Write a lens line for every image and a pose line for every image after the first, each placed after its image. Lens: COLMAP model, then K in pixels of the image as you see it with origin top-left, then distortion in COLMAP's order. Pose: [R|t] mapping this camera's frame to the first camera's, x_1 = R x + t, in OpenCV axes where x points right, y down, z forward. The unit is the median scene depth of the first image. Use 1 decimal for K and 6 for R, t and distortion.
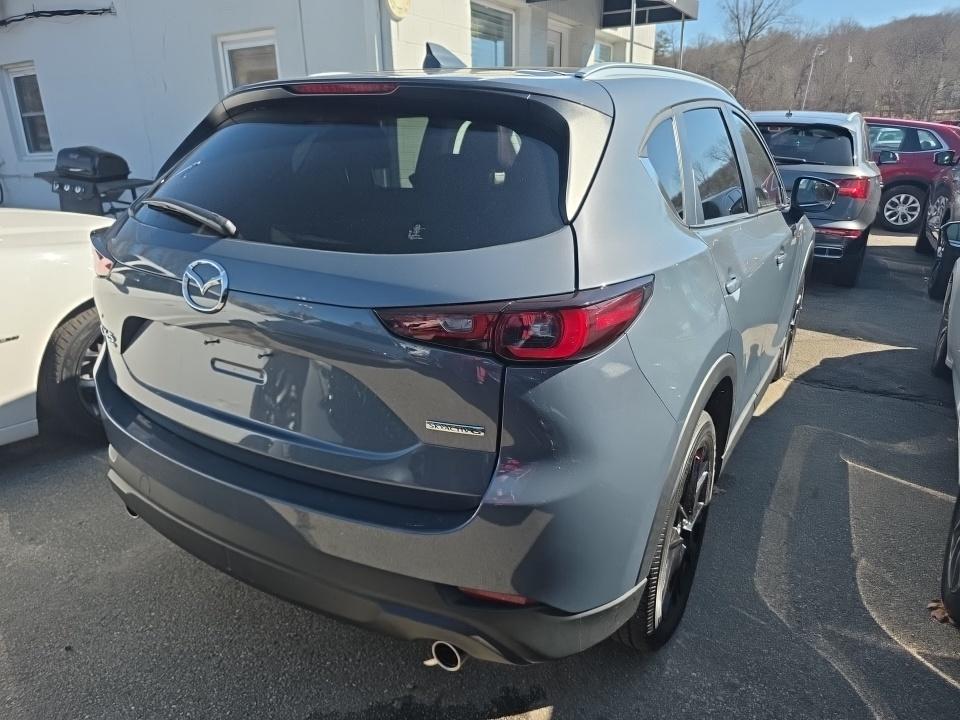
lens RADIAL K [[659.1, 0, 480.0], [0, 659.1, 360.0], [0, 0, 1]] dist [0.011069, 0.000008]
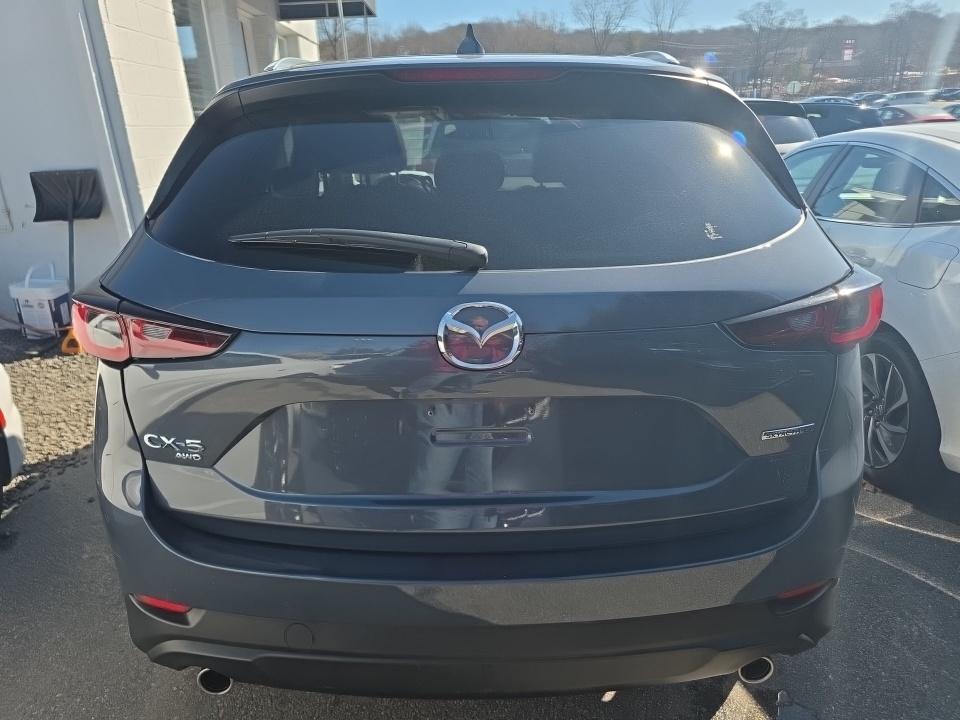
lens RADIAL K [[646.7, 0, 480.0], [0, 646.7, 360.0], [0, 0, 1]] dist [0.056256, -0.051534]
pose [[0.851914, -0.203374, 0.482578, -0.501930], [0.199957, 0.978016, 0.059176, -0.083662], [-0.484004, 0.046082, 0.873852, 0.233988]]
